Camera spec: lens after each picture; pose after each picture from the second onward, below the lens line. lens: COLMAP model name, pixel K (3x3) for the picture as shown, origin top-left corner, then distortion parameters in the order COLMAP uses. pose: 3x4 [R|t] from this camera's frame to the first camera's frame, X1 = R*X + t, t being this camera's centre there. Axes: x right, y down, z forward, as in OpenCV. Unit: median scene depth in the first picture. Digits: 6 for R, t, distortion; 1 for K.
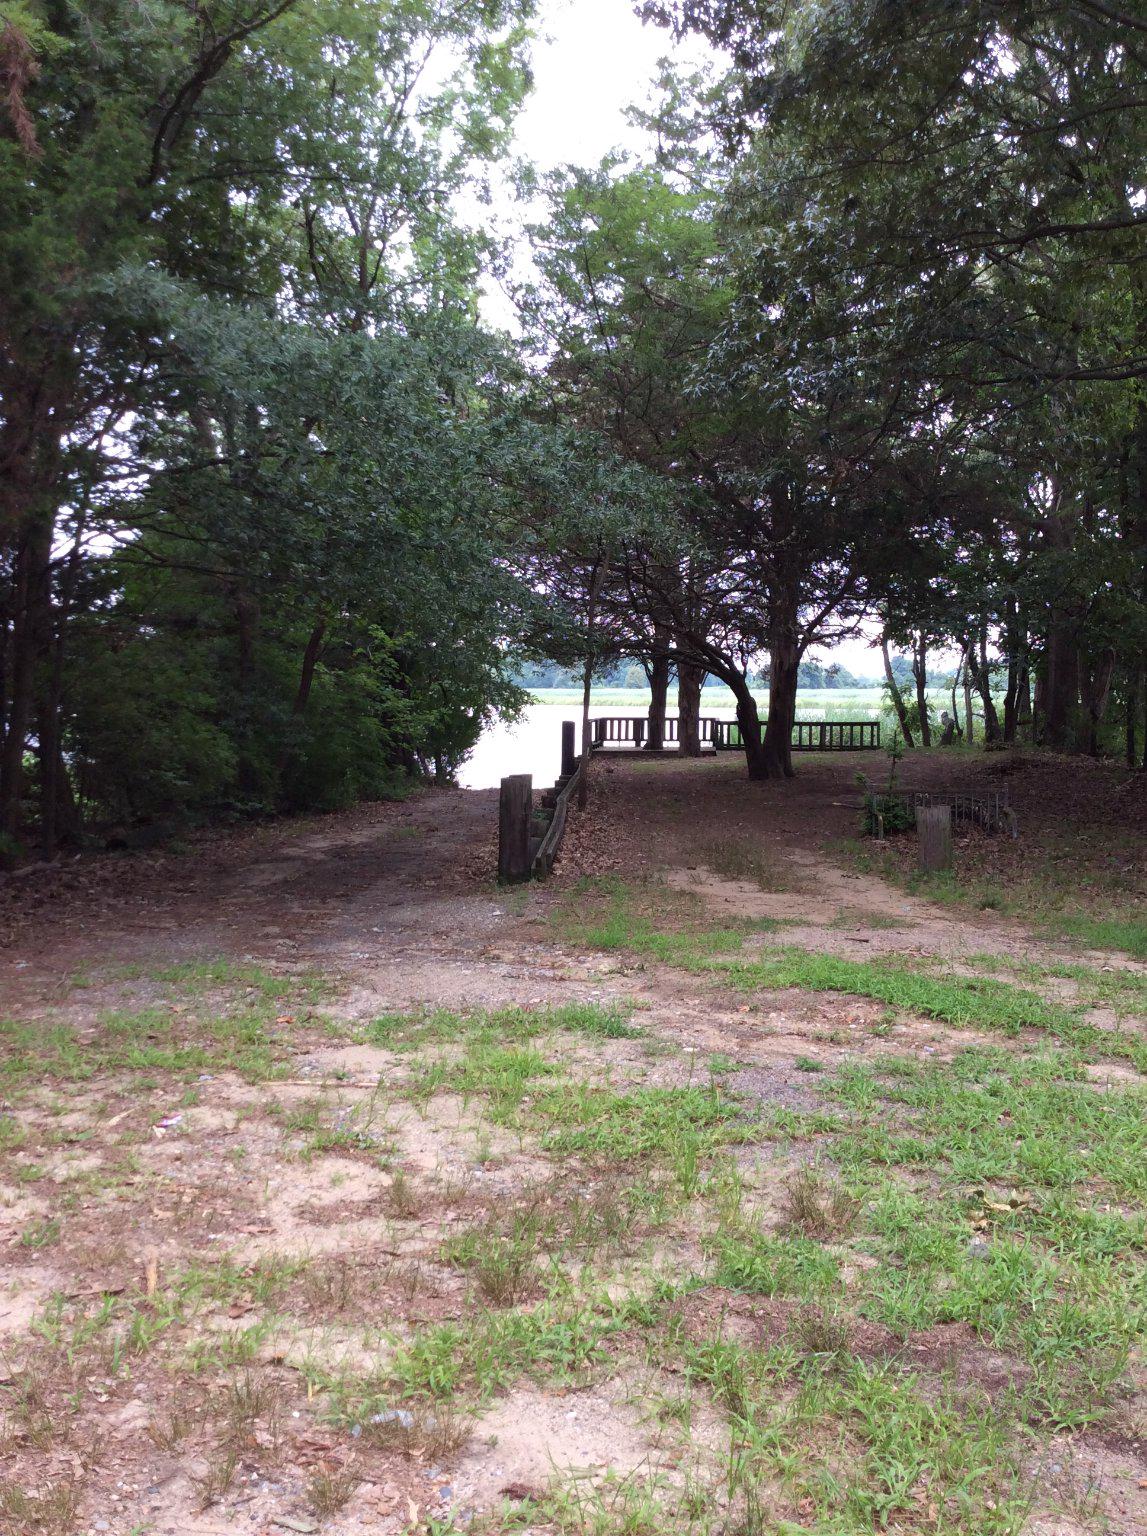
lens RADIAL K [[1421.1, 0, 573.5], [0, 1421.1, 768.0], [0, 0, 1]] dist [0.092197, -0.007048]
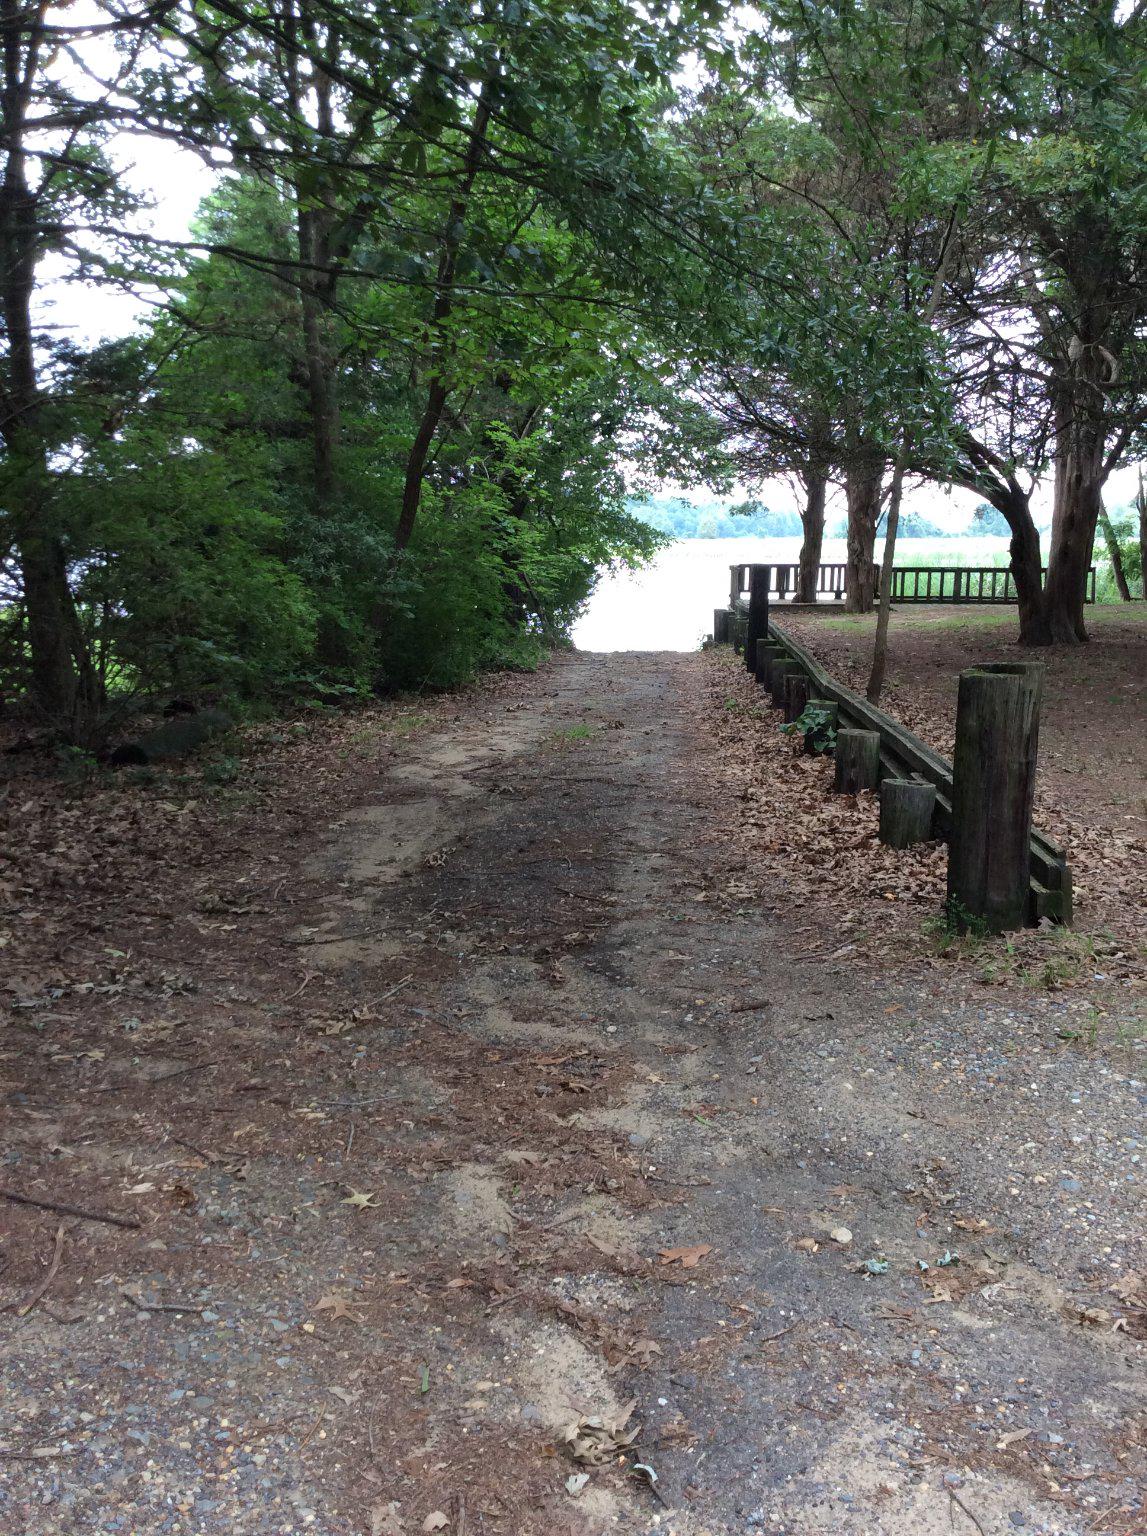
lens RADIAL K [[1421.1, 0, 573.5], [0, 1421.1, 768.0], [0, 0, 1]] dist [0.092197, -0.007048]
pose [[0.998806, 0.008108, -0.048180, -0.065624], [-0.003097, 0.994658, 0.103175, -0.003844], [0.048759, -0.102902, 0.993496, 0.265693]]
